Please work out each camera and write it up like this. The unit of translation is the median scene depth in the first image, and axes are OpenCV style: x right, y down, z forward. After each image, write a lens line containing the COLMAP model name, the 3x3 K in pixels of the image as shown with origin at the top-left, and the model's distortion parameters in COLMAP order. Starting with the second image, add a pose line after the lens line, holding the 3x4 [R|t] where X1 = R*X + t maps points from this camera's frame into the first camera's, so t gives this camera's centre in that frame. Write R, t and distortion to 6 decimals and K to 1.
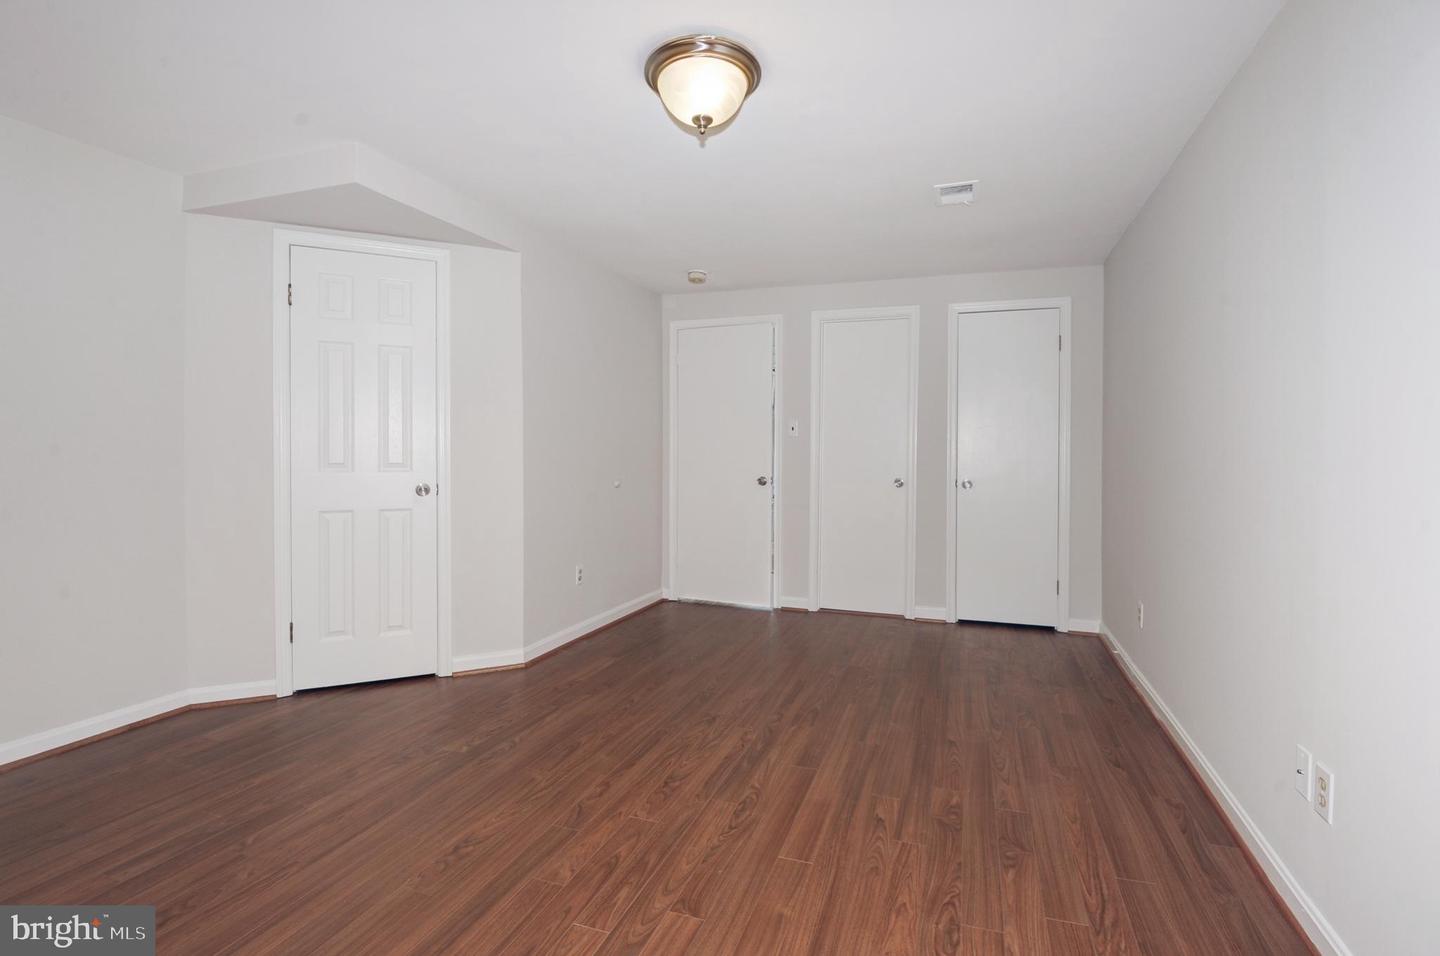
lens RADIAL K [[684.1, 0, 716.4], [0, 684.1, 462.1], [0, 0, 1]] dist [-0.044224, -0.000358]
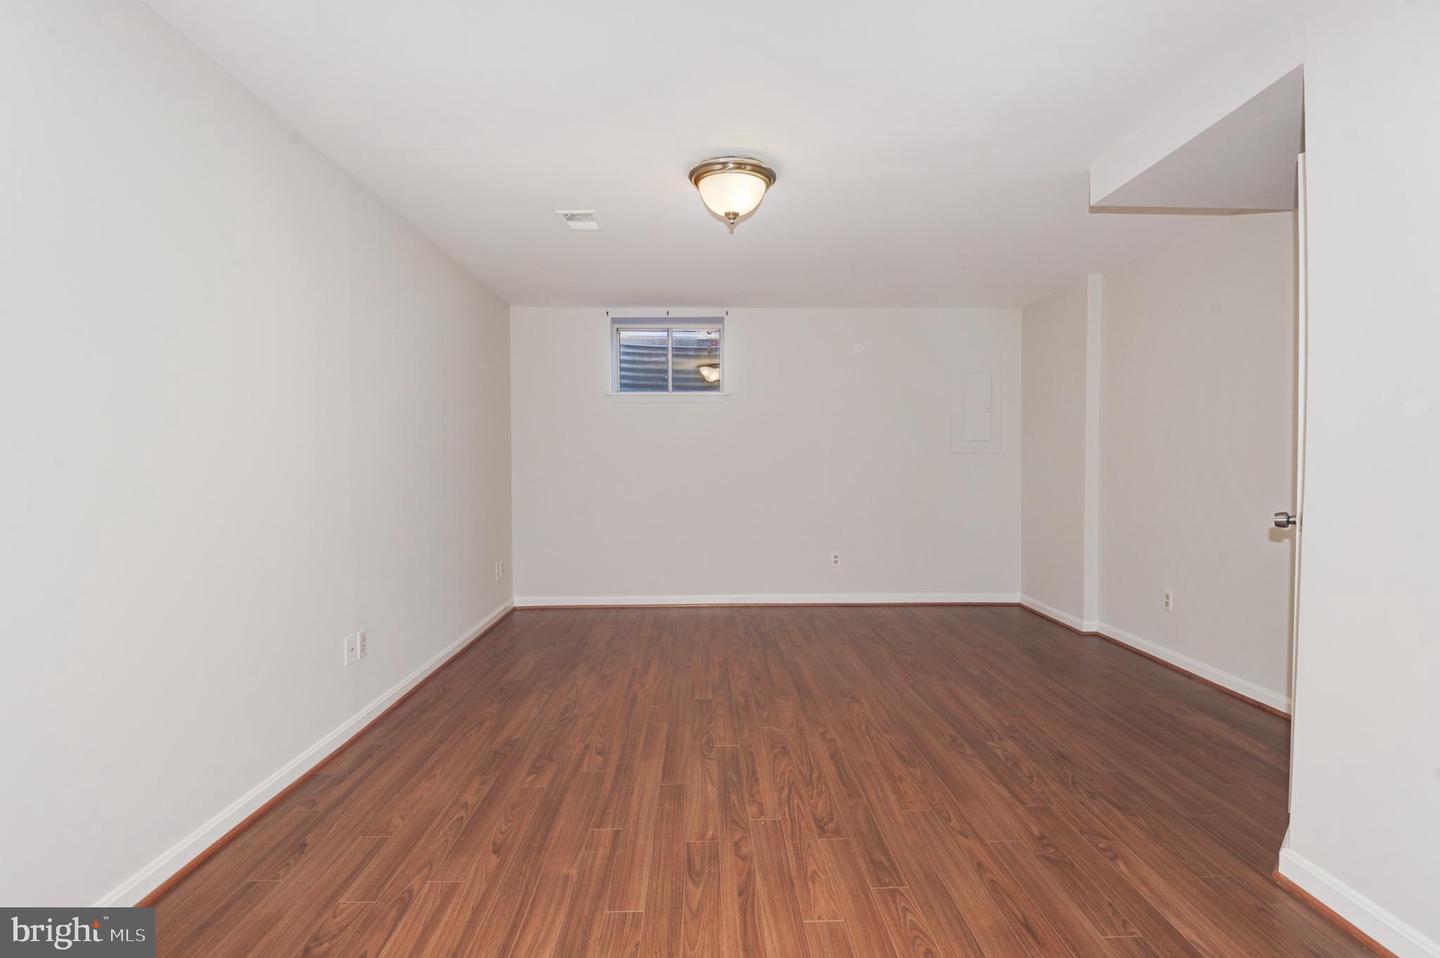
lens RADIAL K [[684.1, 0, 716.4], [0, 684.1, 463.1], [0, 0, 1]] dist [-0.044224, -0.000358]
pose [[-0.932020, 0.000050, -0.362408, 0.448337], [-0.006436, 0.999840, 0.016689, -0.025459], [0.362351, 0.017887, -0.931870, 2.022201]]
